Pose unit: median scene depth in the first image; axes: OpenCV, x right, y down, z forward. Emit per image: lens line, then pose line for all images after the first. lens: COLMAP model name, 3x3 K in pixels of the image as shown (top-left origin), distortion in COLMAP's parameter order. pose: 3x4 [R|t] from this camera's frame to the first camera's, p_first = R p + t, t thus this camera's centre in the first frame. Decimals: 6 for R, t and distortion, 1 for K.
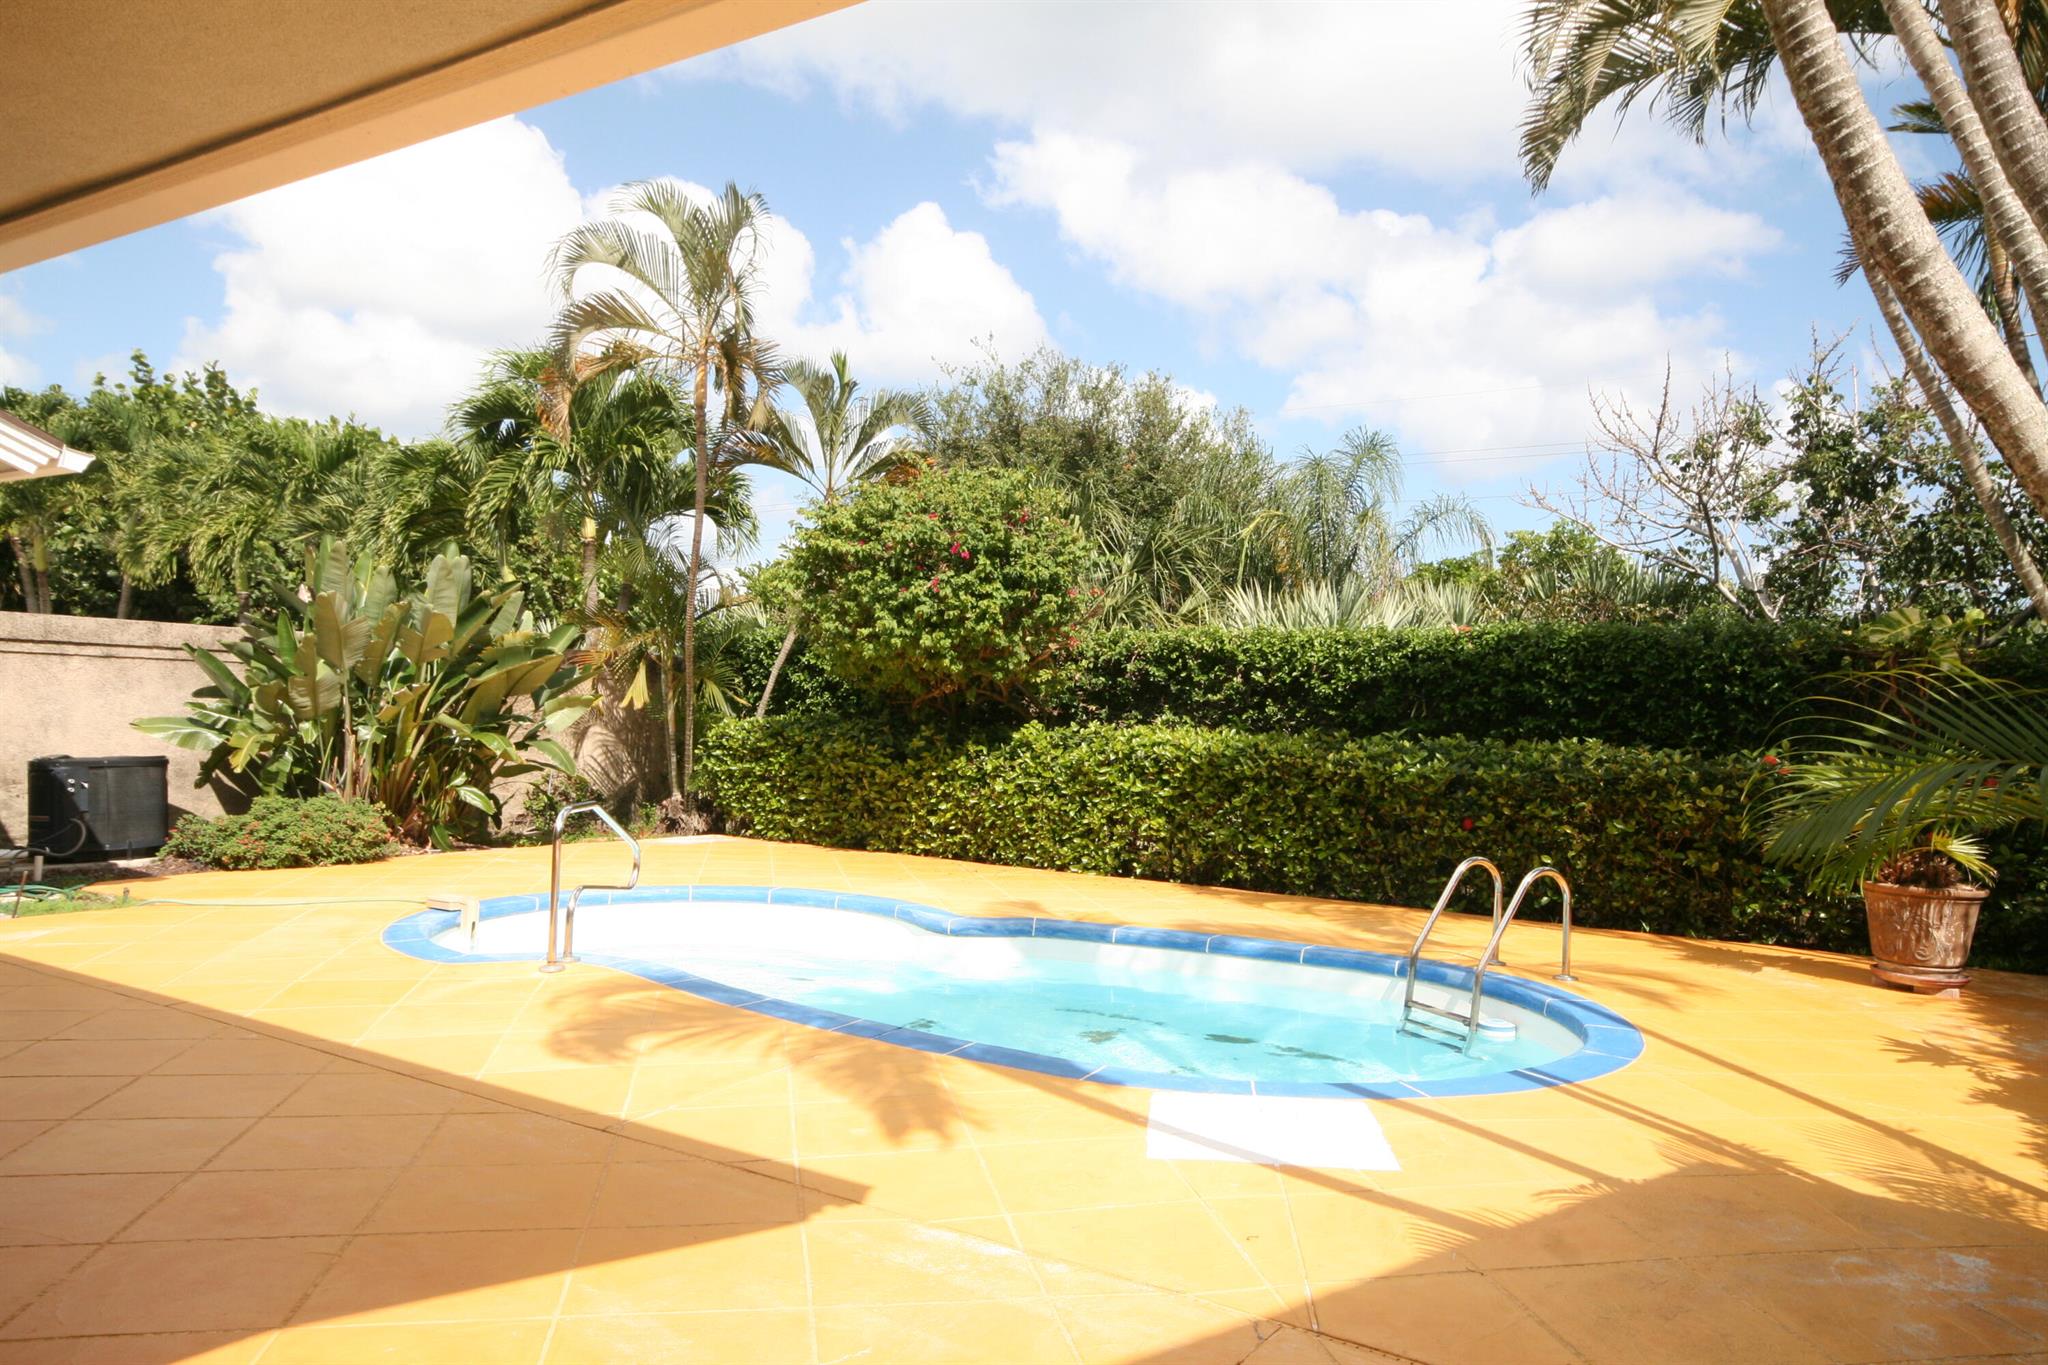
lens RADIAL K [[1415.1, 0, 1024.0], [0, 1415.1, 682.5], [0, 0, 1]] dist [-0.009582, 0.036352]
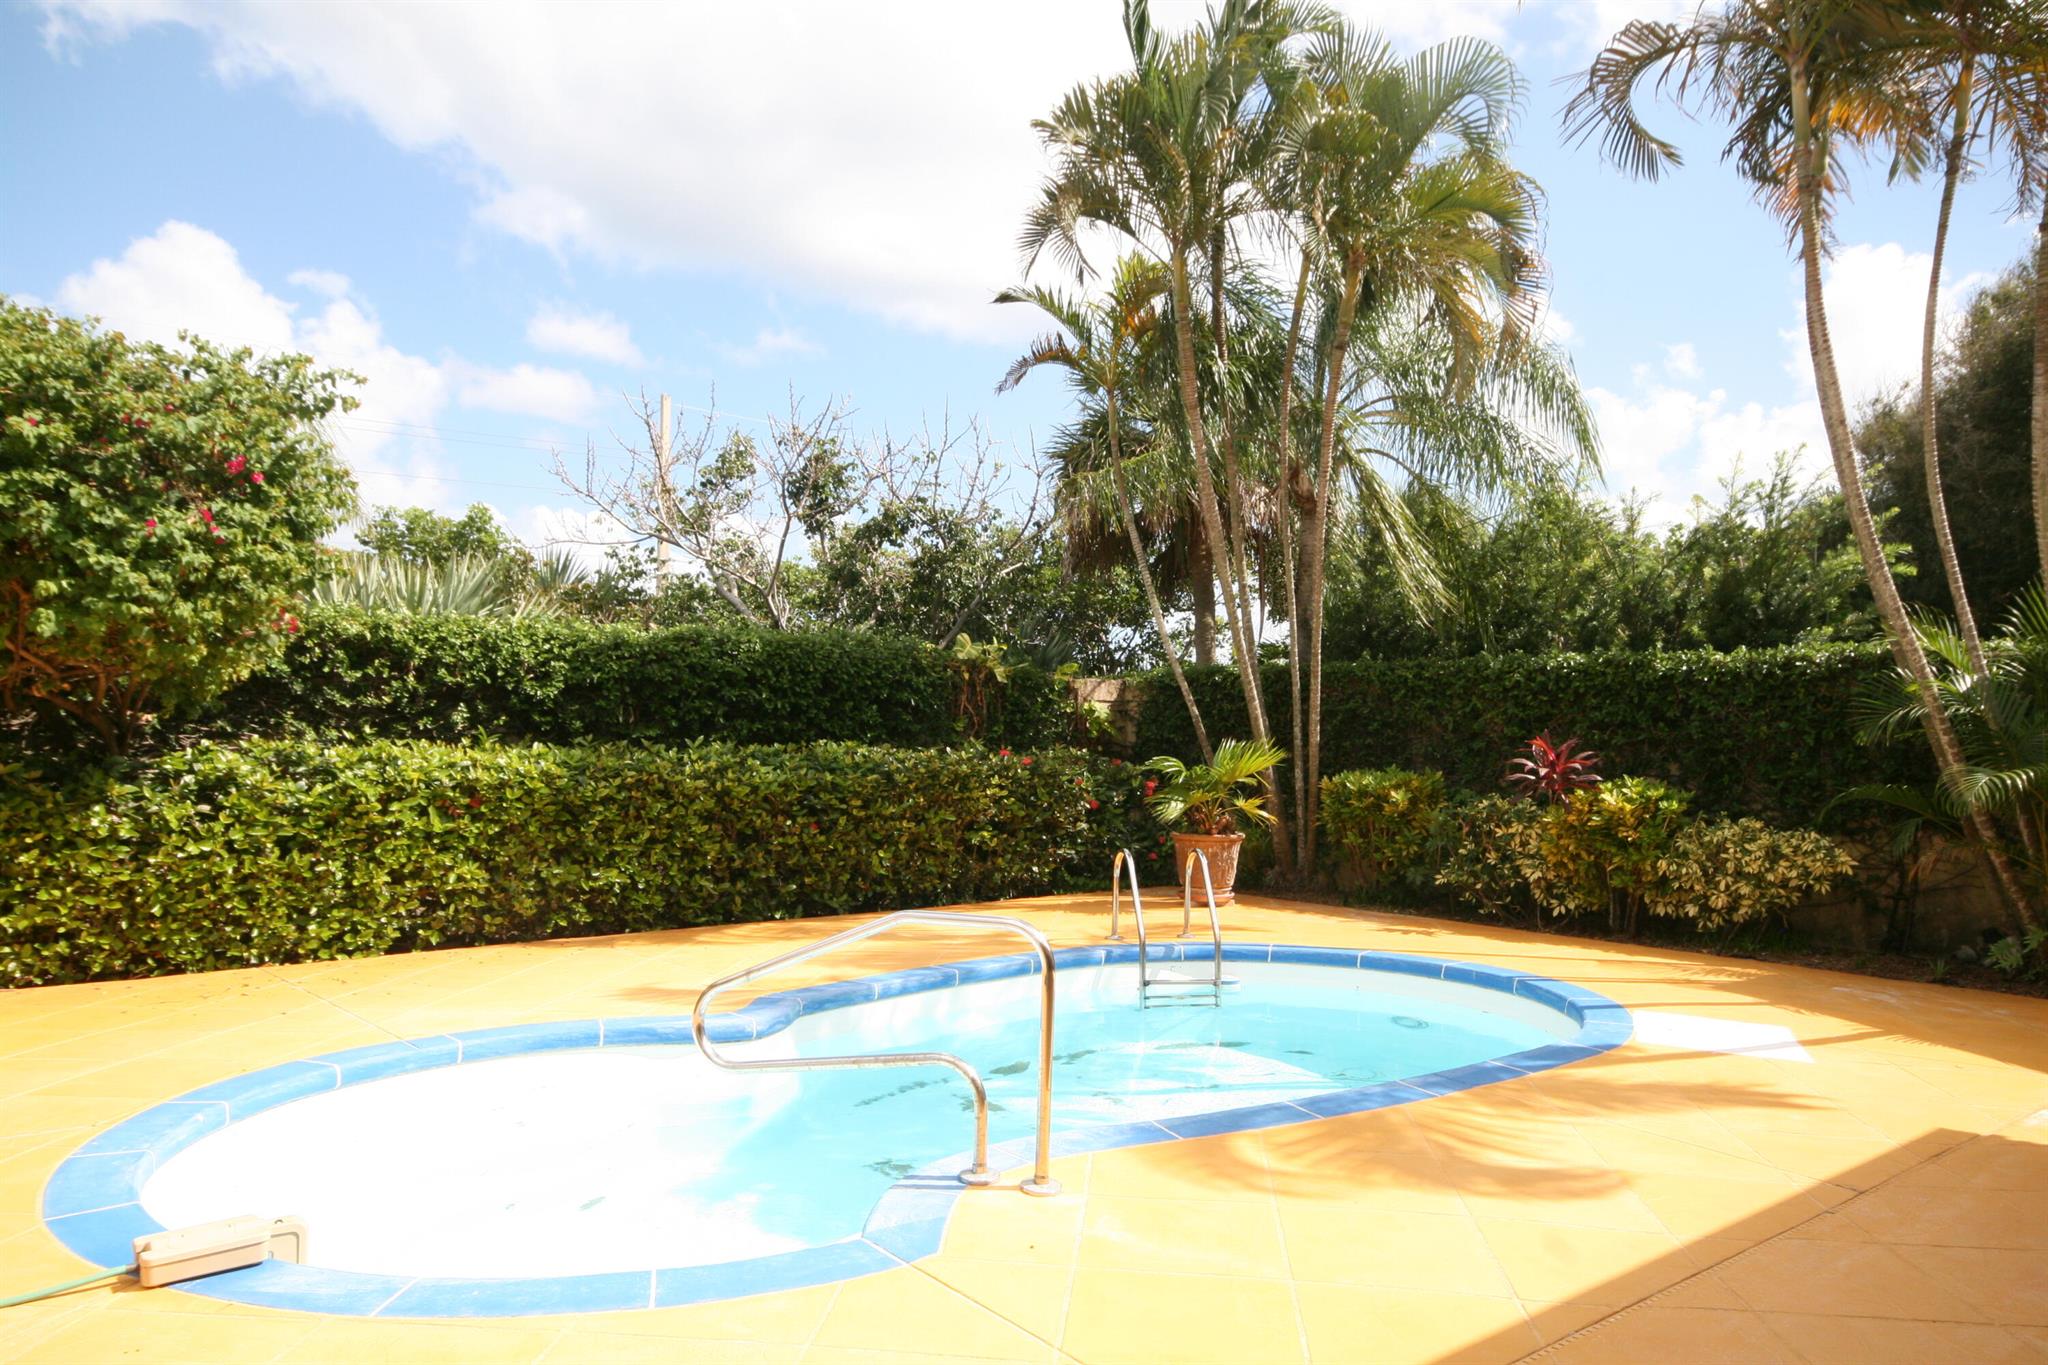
lens RADIAL K [[1415.1, 0, 1024.0], [0, 1415.1, 682.5], [0, 0, 1]] dist [-0.009582, 0.036352]
pose [[0.282873, 0.004899, 0.959145, -0.517723], [-0.020873, 0.999782, 0.001049, -0.007690], [-0.958930, -0.020317, 0.282913, 0.478564]]
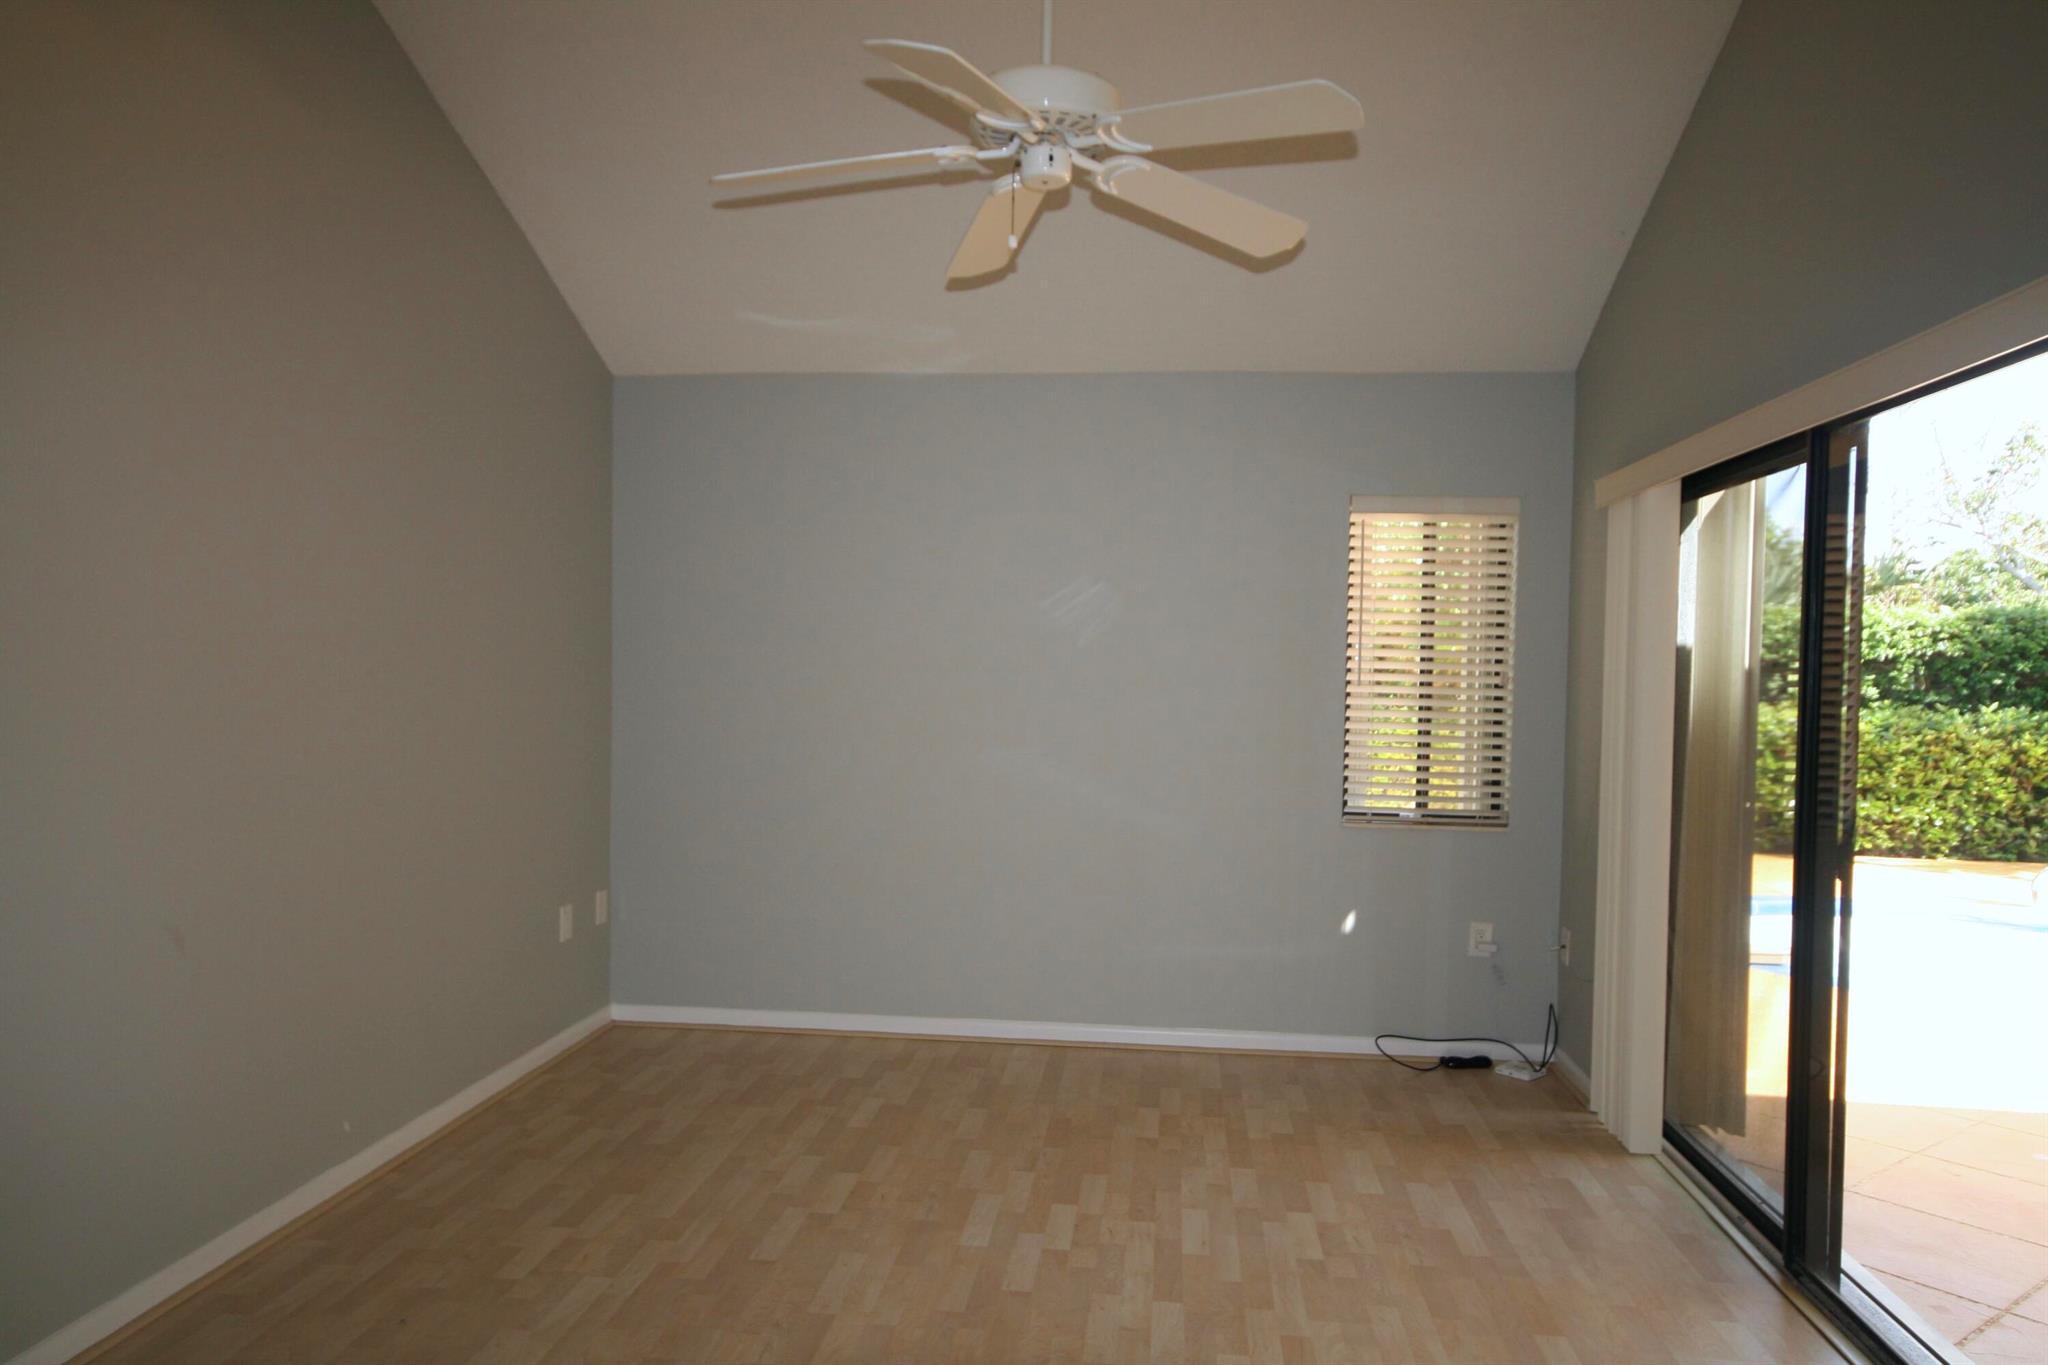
lens RADIAL K [[1392.0, 0, 1029.6], [0, 1392.0, 709.0], [0, 0, 1]] dist [-0.004120, 0.031338]
pose [[0.884826, -0.027136, 0.465131, -0.824102], [-0.002158, 0.998053, 0.062333, -0.026567], [-0.465917, -0.056158, 0.883044, 0.347434]]
